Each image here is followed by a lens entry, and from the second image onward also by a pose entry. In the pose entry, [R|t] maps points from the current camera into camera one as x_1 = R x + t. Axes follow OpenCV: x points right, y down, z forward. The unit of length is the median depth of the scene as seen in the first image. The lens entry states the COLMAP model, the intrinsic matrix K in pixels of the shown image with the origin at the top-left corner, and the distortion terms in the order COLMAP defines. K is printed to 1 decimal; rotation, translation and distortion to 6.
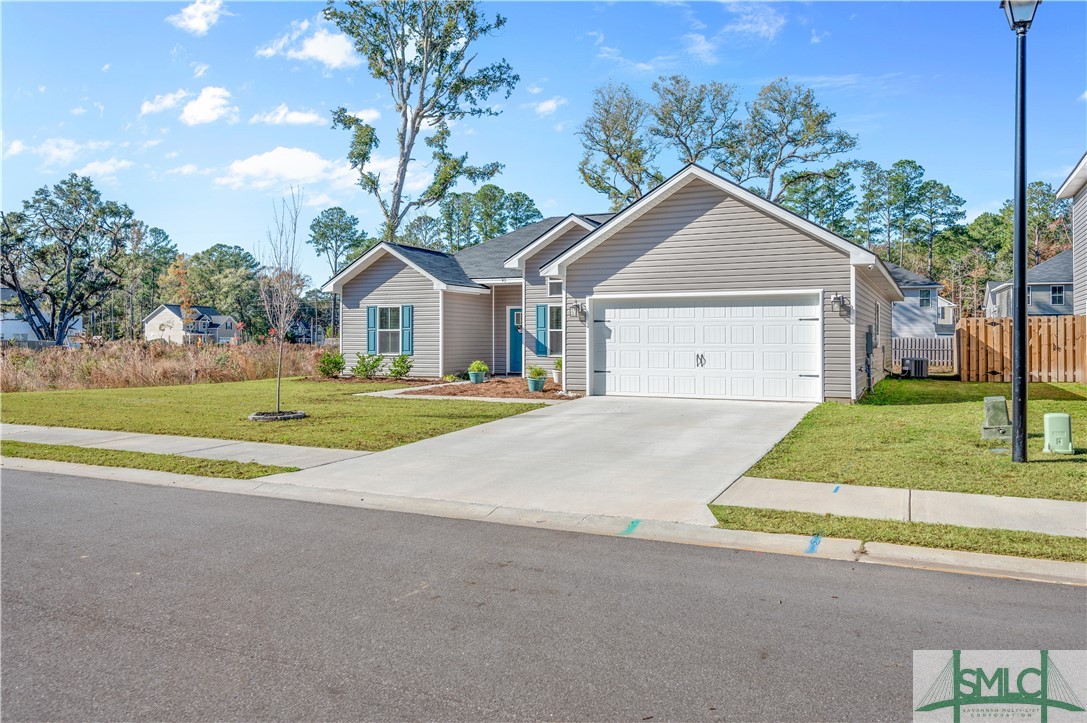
lens RADIAL K [[804.2, 0, 542.1], [0, 804.2, 325.3], [0, 0, 1]] dist [0.034980, -0.000257]
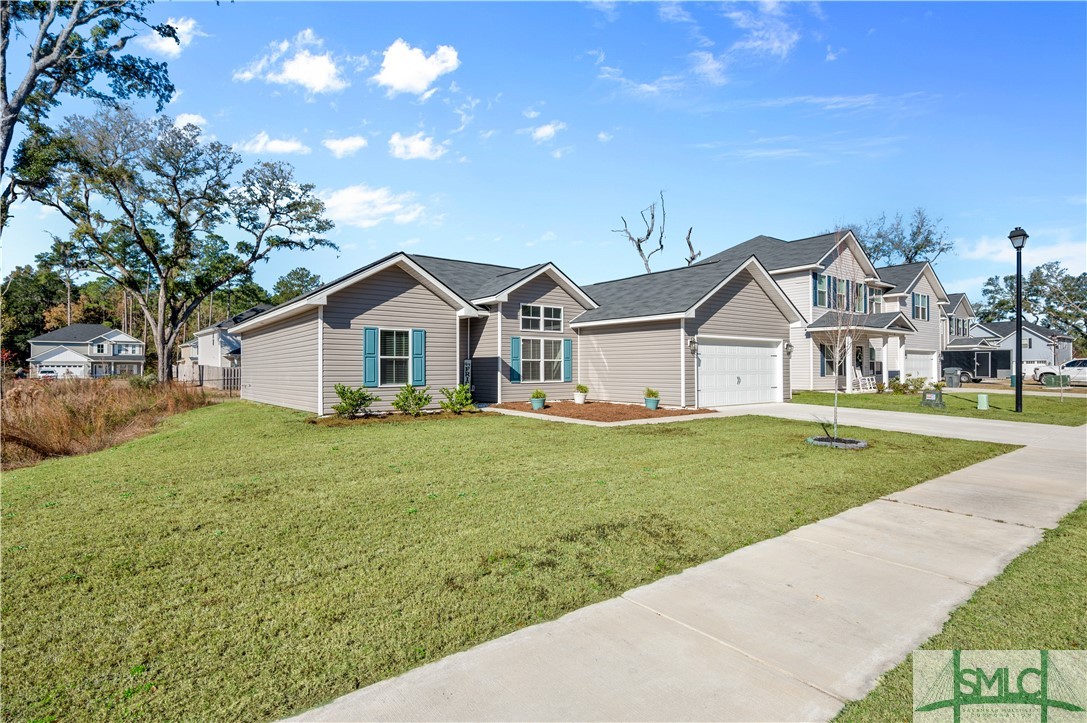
lens RADIAL K [[545.5, 0, 543.5], [0, 545.5, 361.5], [0, 0, 1]] dist [-0.000136, 0.000810]
pose [[0.451147, 0.010444, 0.892389, -0.643270], [-0.011983, 0.999912, -0.005644, 0.012237], [-0.892369, -0.008148, 0.451232, 0.602015]]
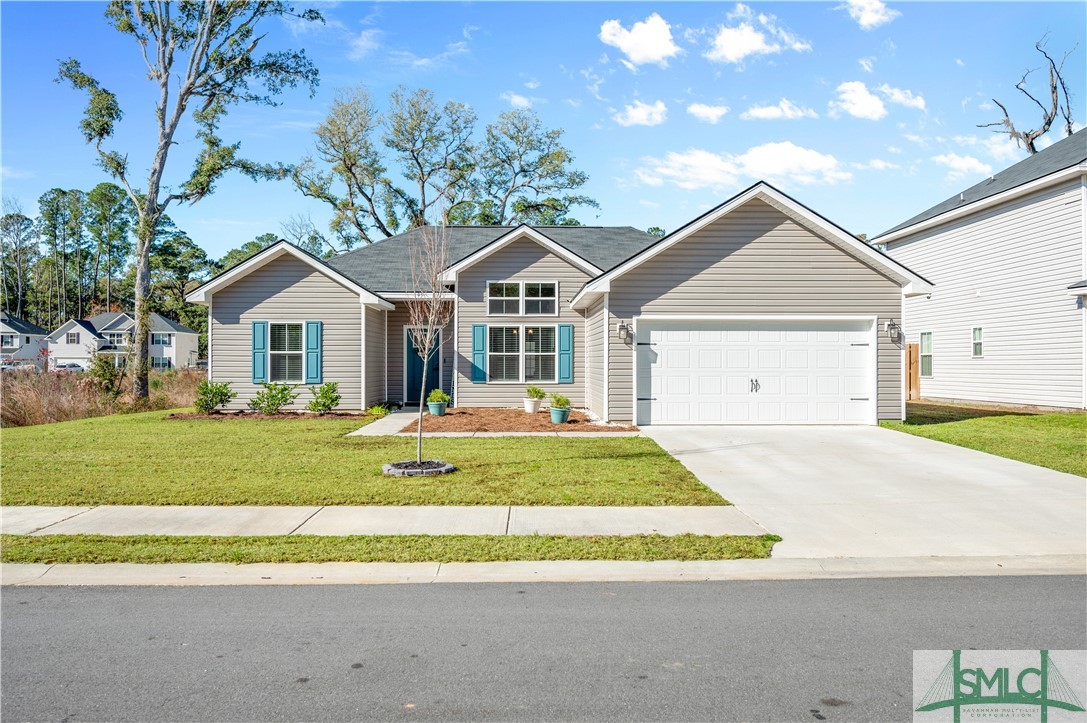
lens RADIAL K [[806.9, 0, 543.5], [0, 806.9, 361.5], [0, 0, 1]] dist [-0.019975, -0.002899]
pose [[0.888246, 0.001560, 0.459365, -0.333063], [-0.008444, 0.999881, 0.012932, 0.002792], [-0.459290, -0.015366, 0.888154, 0.177729]]
